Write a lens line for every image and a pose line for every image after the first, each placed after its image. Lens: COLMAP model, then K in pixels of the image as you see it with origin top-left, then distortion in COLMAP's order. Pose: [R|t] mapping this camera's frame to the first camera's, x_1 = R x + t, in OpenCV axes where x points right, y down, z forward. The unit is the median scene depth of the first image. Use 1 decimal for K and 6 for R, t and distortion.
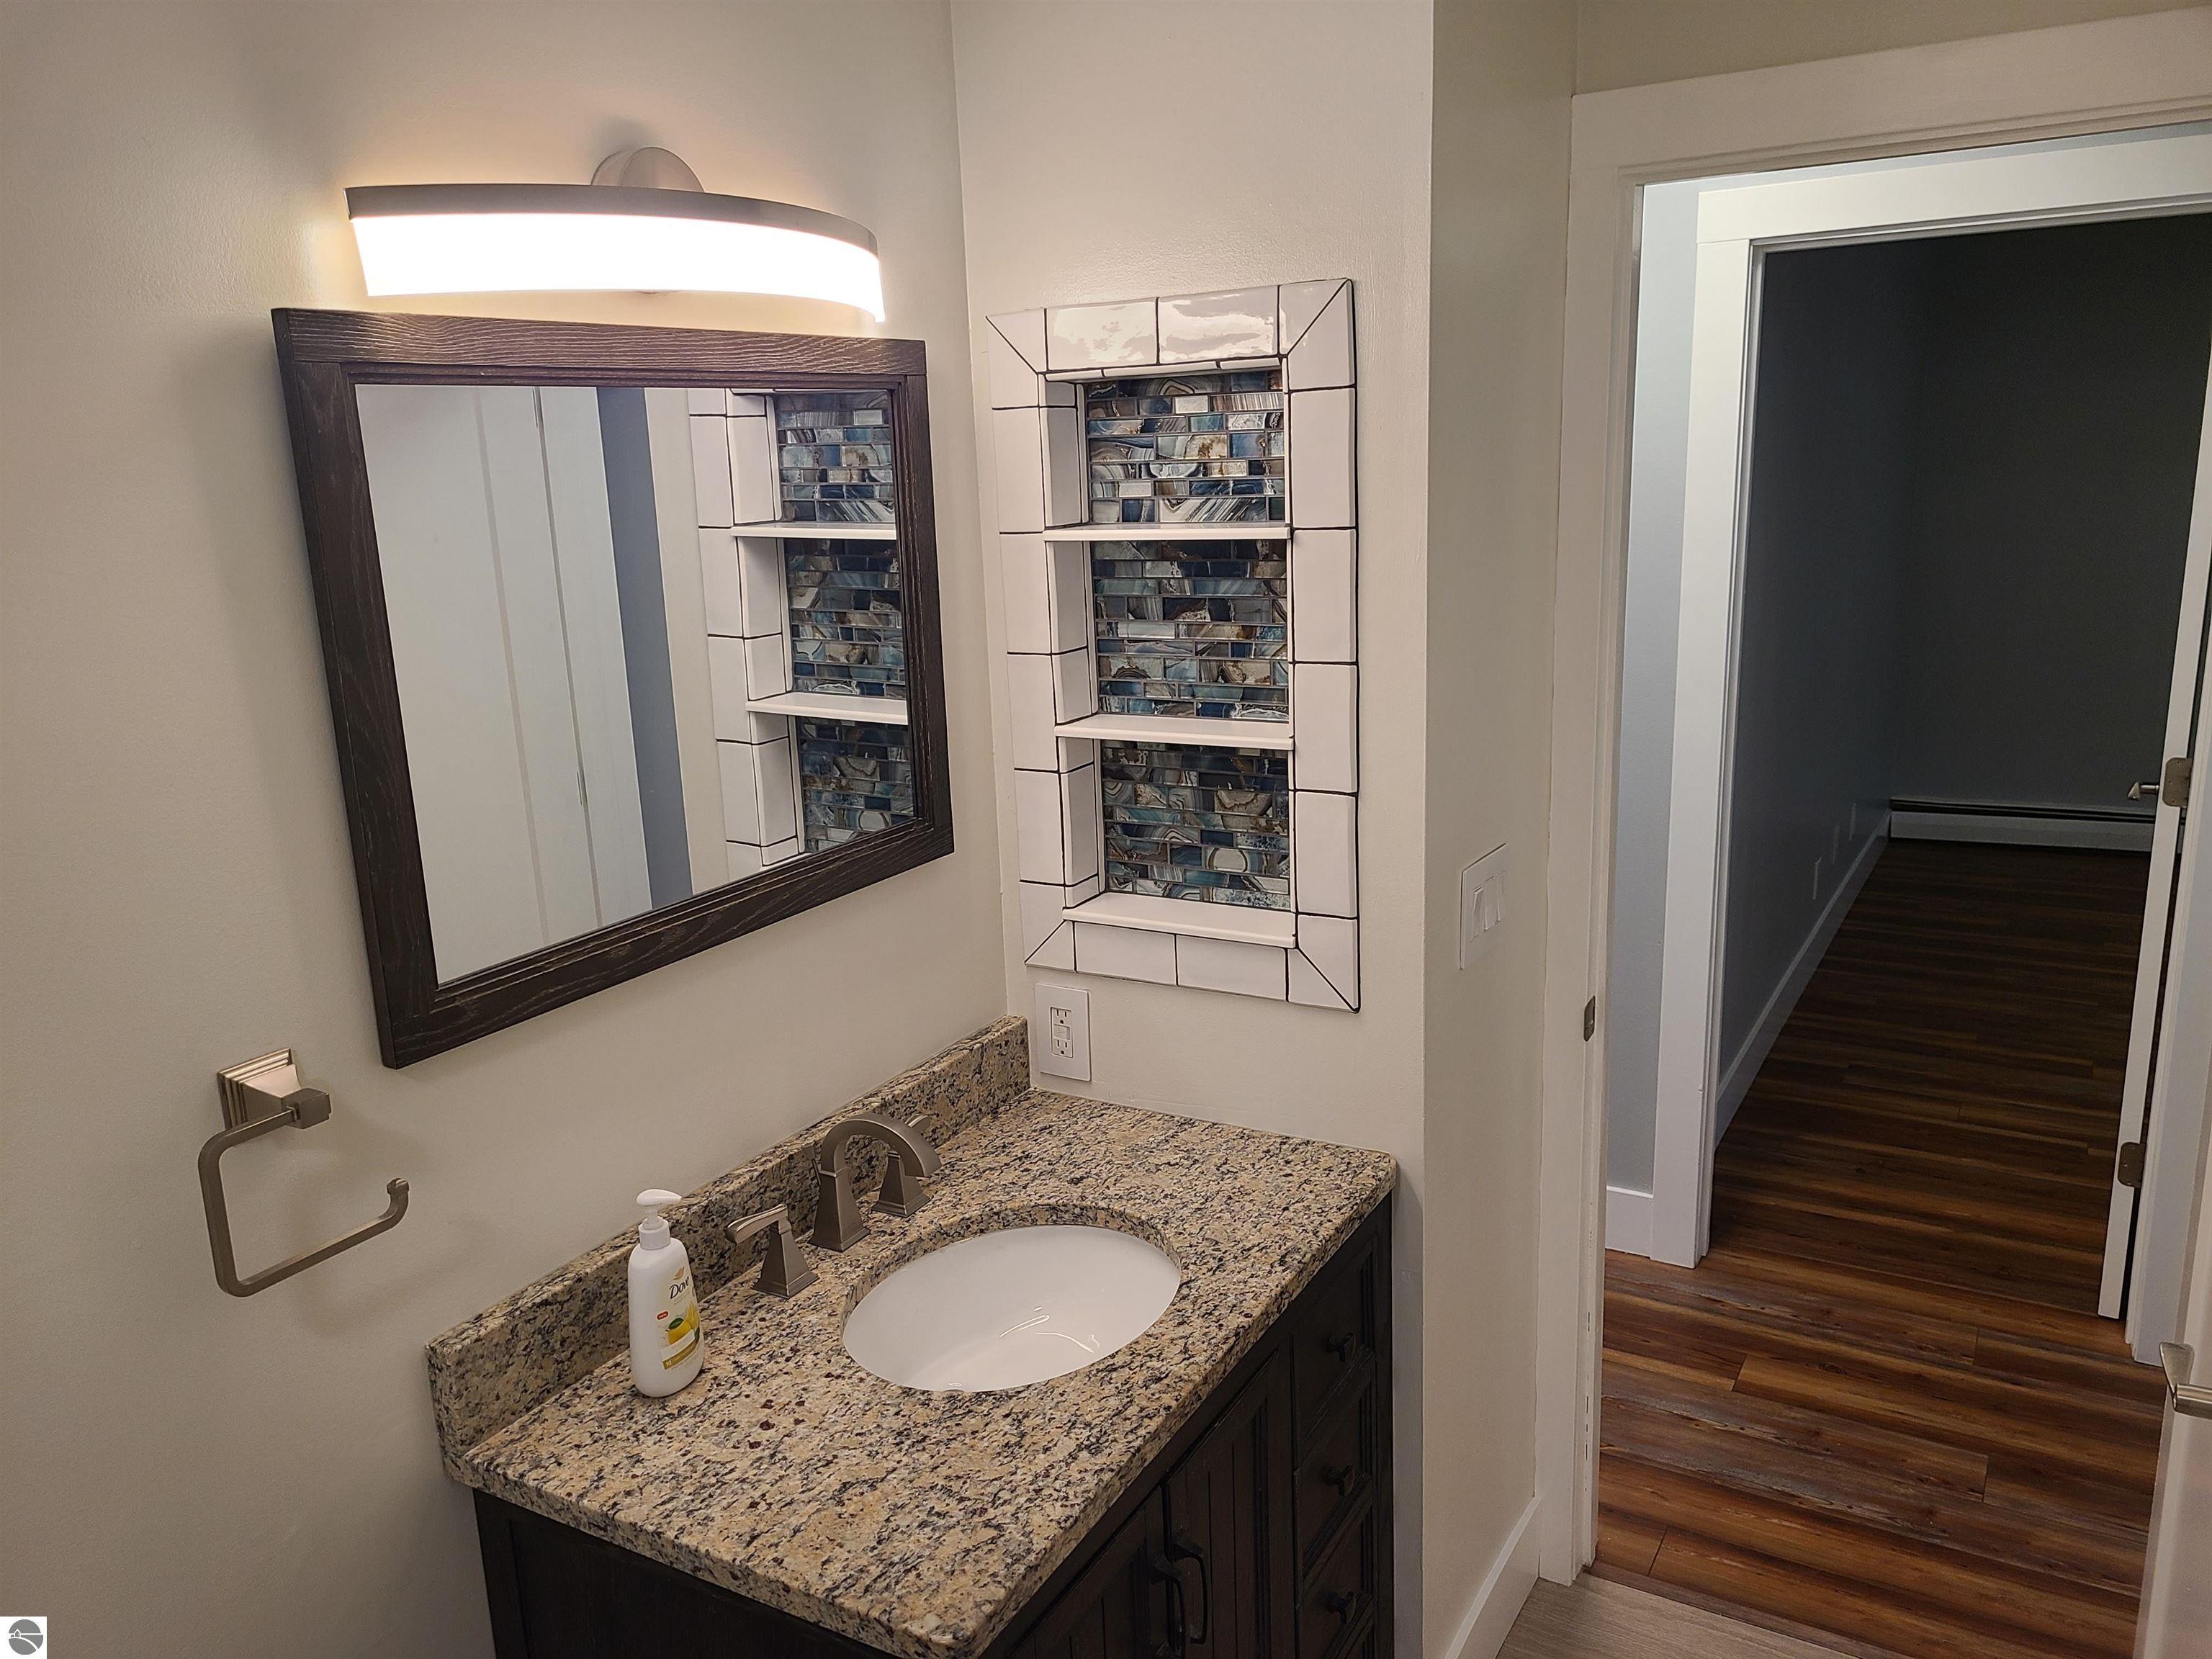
lens RADIAL K [[1665.0, 0, 1107.2], [0, 1665.0, 829.7], [0, 0, 1]] dist [0.055637, -0.047465]
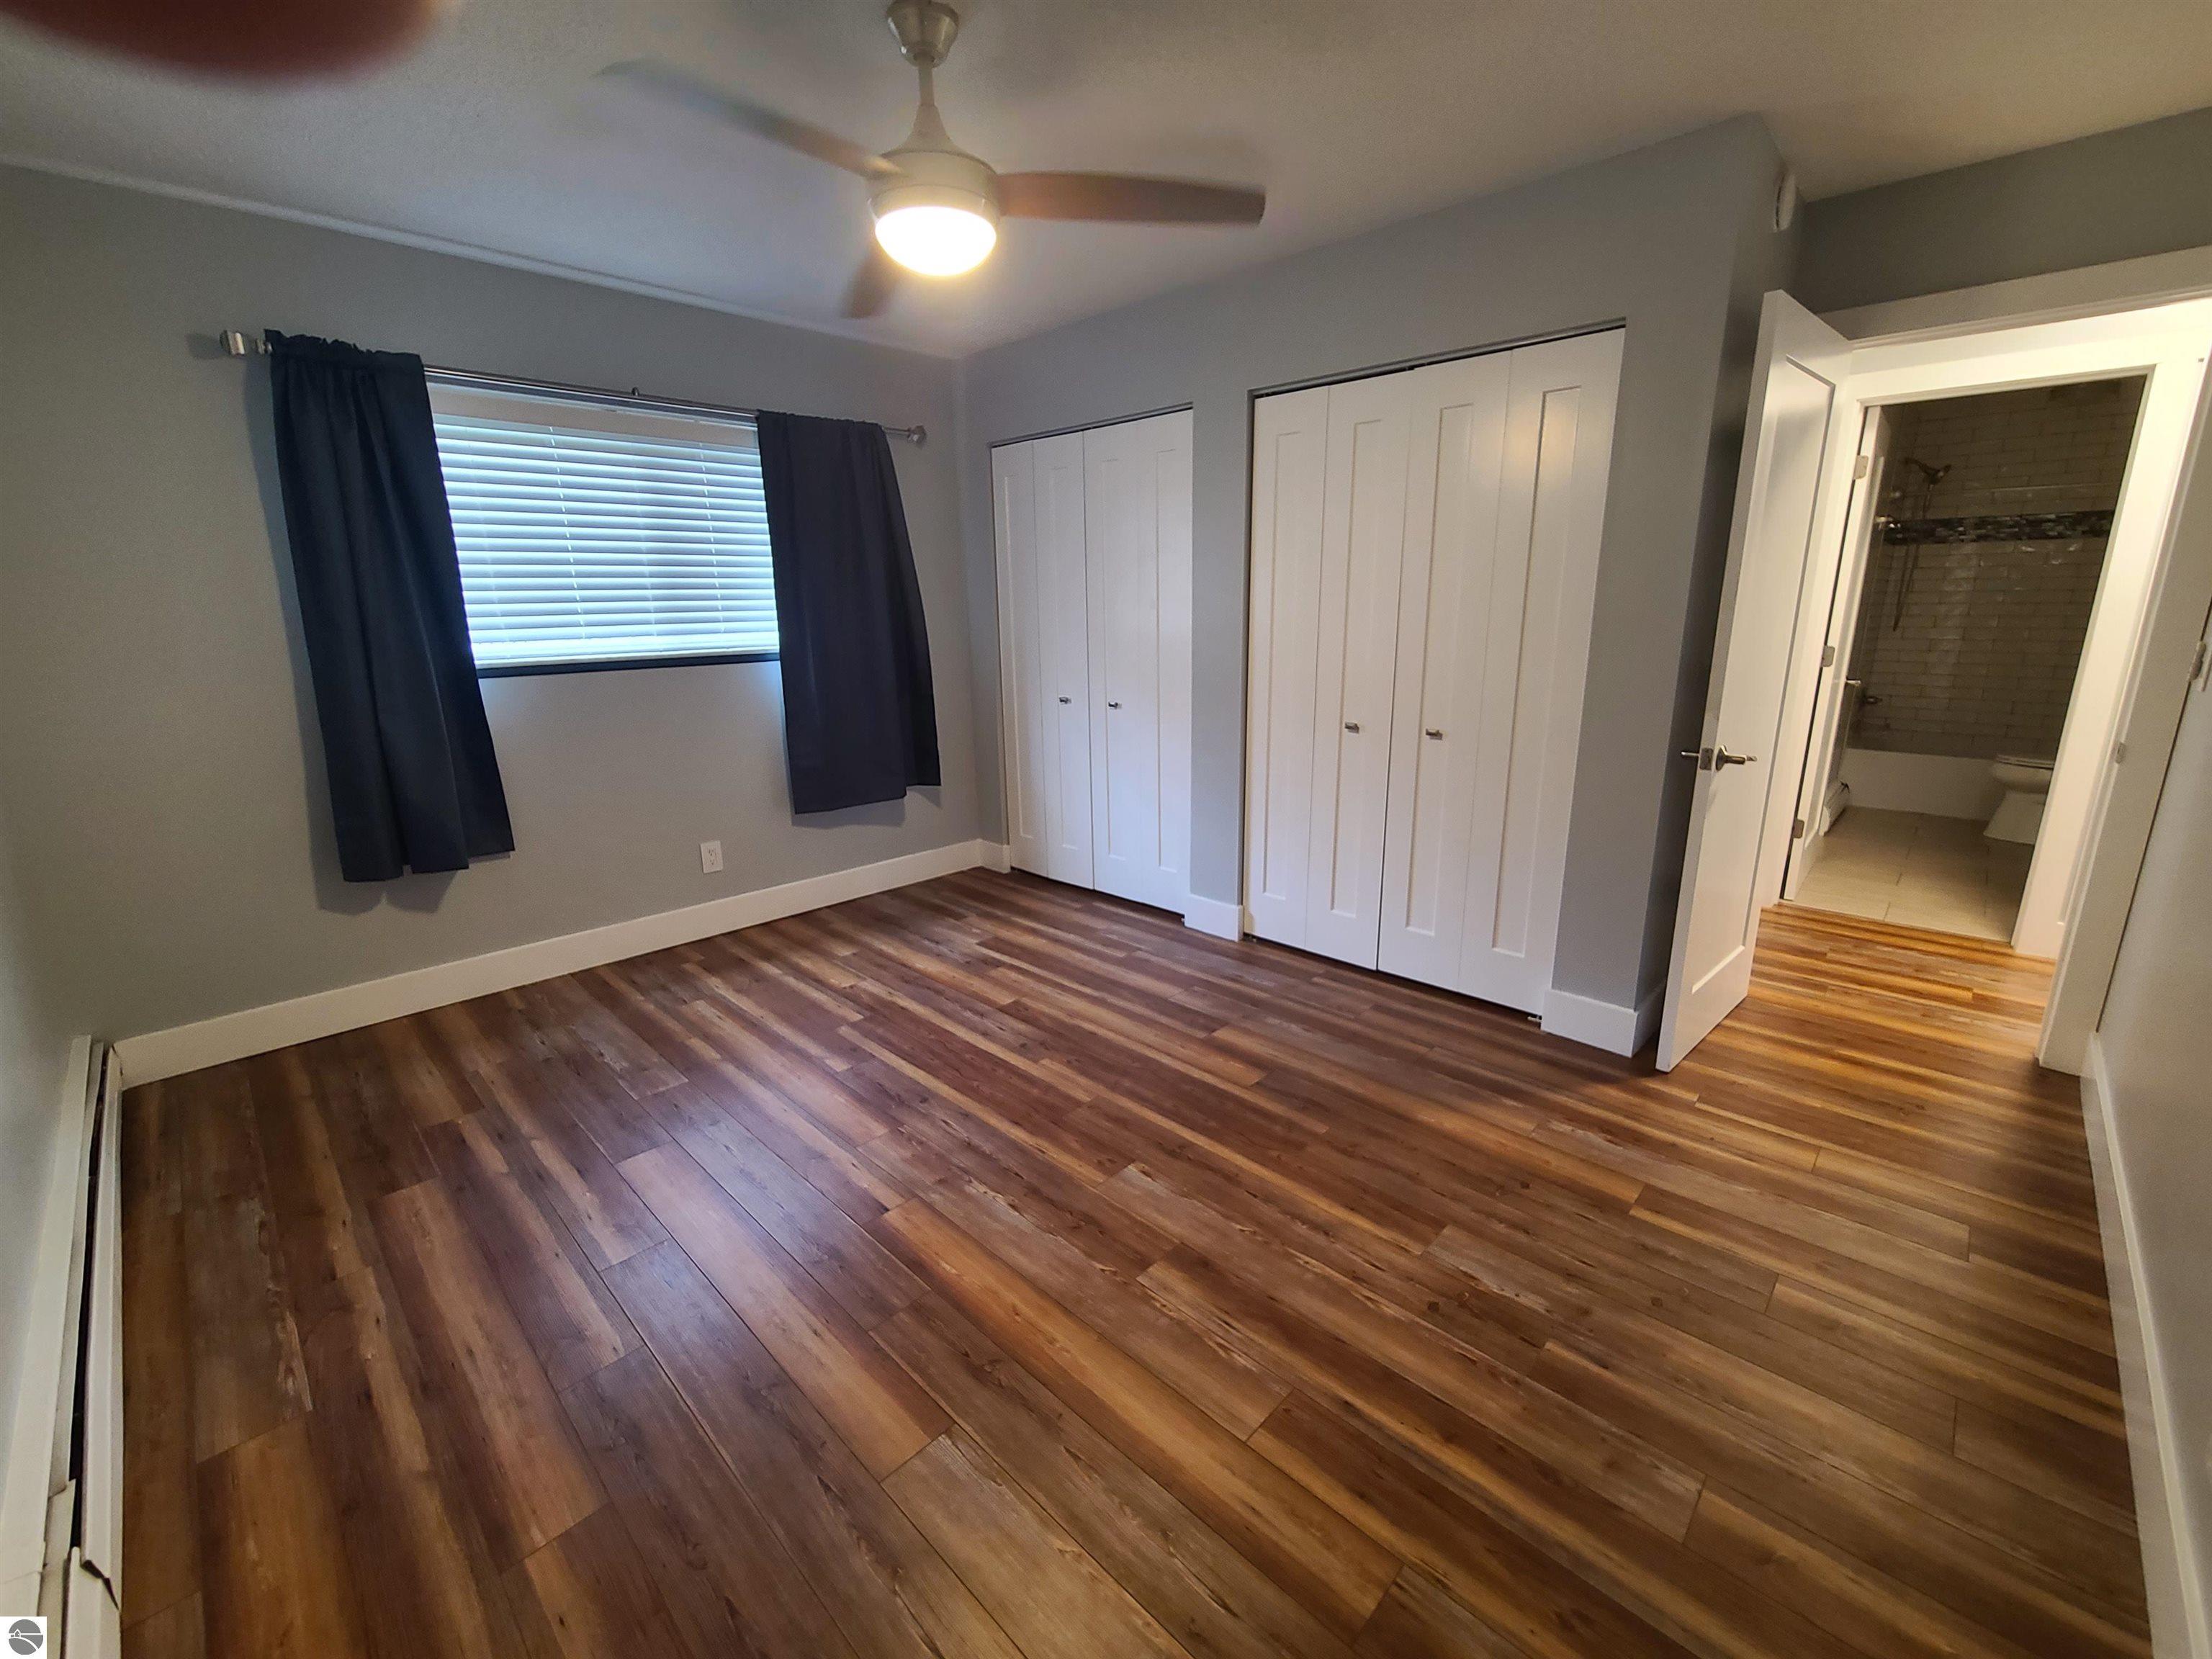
lens RADIAL K [[904.4, 0, 1104.7], [0, 904.4, 825.8], [0, 0, 1]] dist [-0.001478, -0.000166]
pose [[-0.971089, -0.009862, 0.238515, 1.010749], [0.102525, 0.885075, 0.454017, -0.372085], [-0.215581, 0.465344, -0.858475, 1.866590]]
